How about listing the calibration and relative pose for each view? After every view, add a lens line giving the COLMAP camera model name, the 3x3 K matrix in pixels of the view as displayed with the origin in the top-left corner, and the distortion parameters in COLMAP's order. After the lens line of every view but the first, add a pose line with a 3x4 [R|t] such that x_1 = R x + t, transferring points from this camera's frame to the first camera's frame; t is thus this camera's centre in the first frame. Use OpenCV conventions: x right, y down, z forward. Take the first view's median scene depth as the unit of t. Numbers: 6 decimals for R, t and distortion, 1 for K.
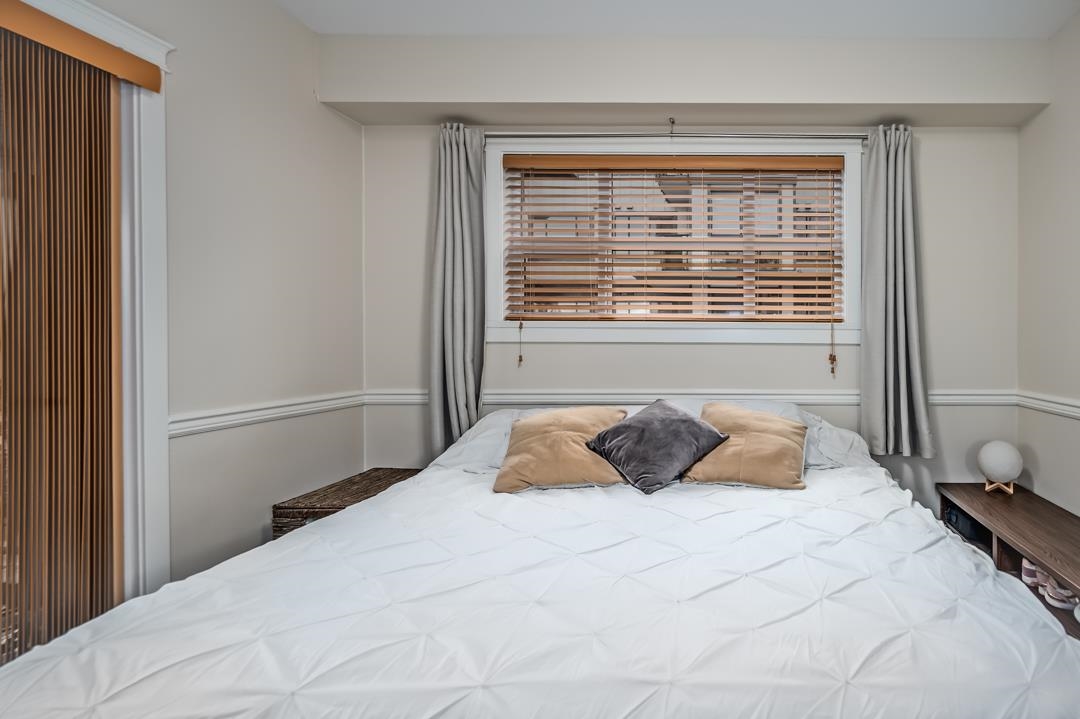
lens RADIAL K [[519.3, 0, 571.4], [0, 519.3, 337.2], [0, 0, 1]] dist [-0.000760, 0.001677]
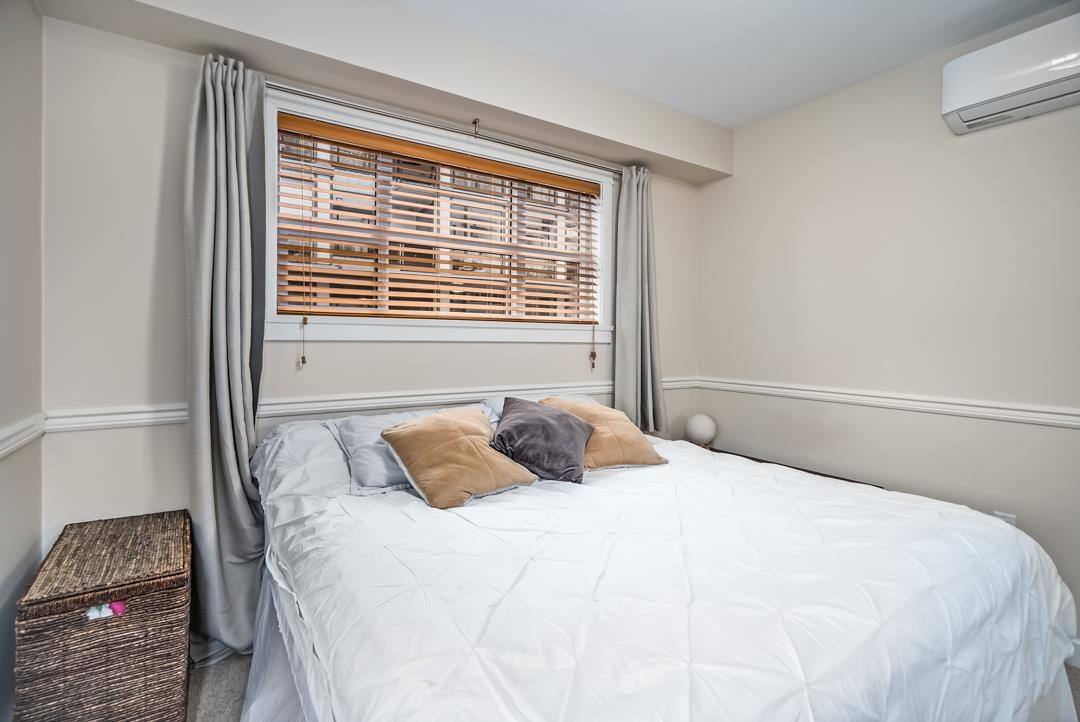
lens RADIAL K [[519.3, 0, 571.4], [0, 519.3, 338.7], [0, 0, 1]] dist [-0.000760, 0.001677]
pose [[0.824135, 0.005569, 0.566366, -0.217505], [-0.011287, 0.999915, 0.006592, -0.004016], [-0.566281, -0.011825, 0.824127, 0.059417]]
